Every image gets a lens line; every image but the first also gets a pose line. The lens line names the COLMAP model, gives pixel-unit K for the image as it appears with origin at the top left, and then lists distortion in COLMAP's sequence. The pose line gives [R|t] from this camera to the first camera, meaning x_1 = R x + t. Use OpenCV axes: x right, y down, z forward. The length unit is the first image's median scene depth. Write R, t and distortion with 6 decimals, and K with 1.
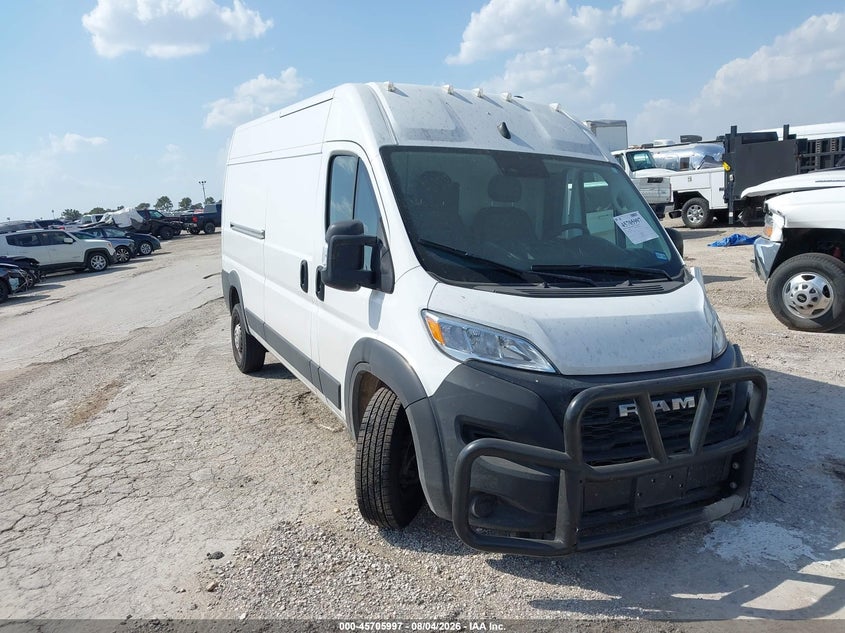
lens RADIAL K [[675.2, 0, 427.8], [0, 675.2, 316.4], [0, 0, 1]] dist [0.018109, -0.013215]
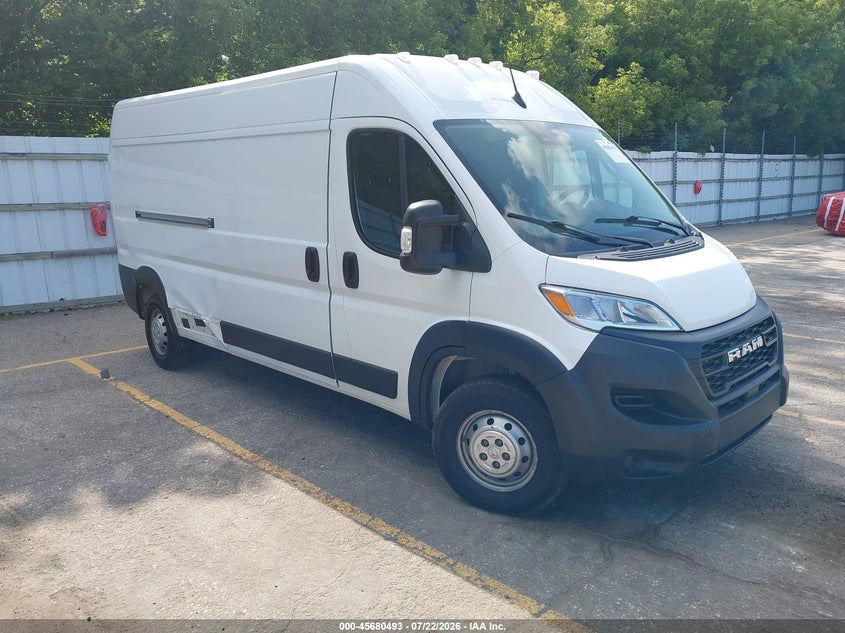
lens RADIAL K [[675.2, 0, 426.3], [0, 675.2, 319.8], [0, 0, 1]] dist [0.018109, -0.013215]
pose [[0.947270, -0.122556, 0.296074, -0.434914], [0.106555, 0.991864, 0.069655, -0.043294], [-0.302202, -0.034434, 0.952622, 0.087194]]
